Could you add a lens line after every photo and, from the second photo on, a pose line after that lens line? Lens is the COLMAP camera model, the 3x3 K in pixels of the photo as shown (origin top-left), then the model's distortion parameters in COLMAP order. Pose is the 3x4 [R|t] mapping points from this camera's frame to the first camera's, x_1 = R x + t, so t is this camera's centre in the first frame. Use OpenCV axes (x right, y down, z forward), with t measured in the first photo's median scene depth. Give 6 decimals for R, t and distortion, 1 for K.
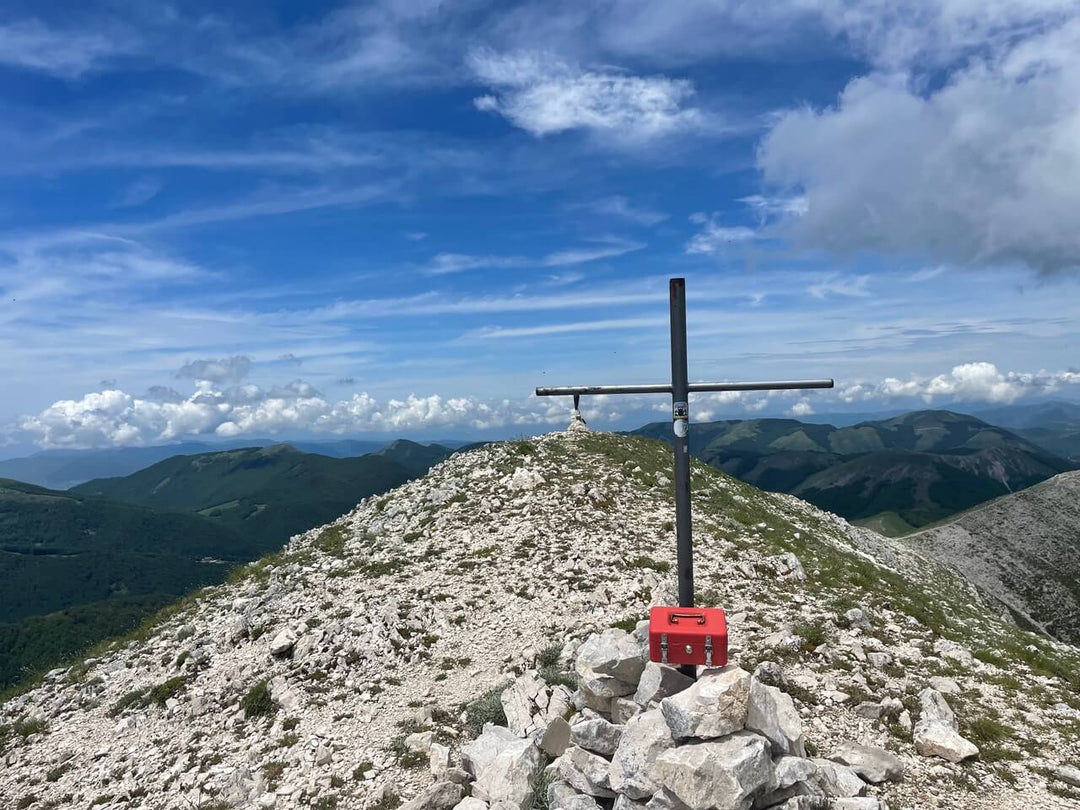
lens RADIAL K [[812.8, 0, 541.5], [0, 812.8, 410.1], [0, 0, 1]] dist [0.061824, -0.026510]
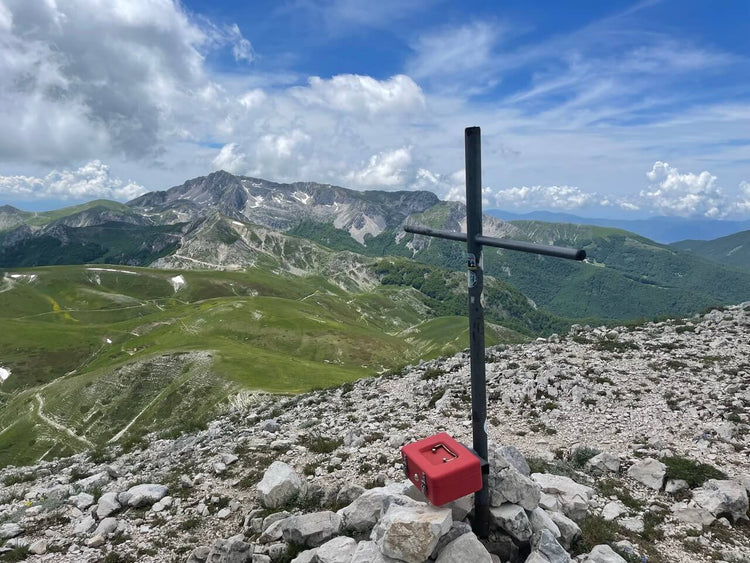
lens RADIAL K [[564.4, 0, 382.1], [0, 564.4, 279.6], [0, 0, 1]] dist [0.061824, -0.026510]
pose [[0.544680, 0.185012, -0.817982, 0.414831], [-0.058104, 0.981344, 0.183271, -0.060230], [0.836629, -0.052296, 0.545268, 0.312699]]
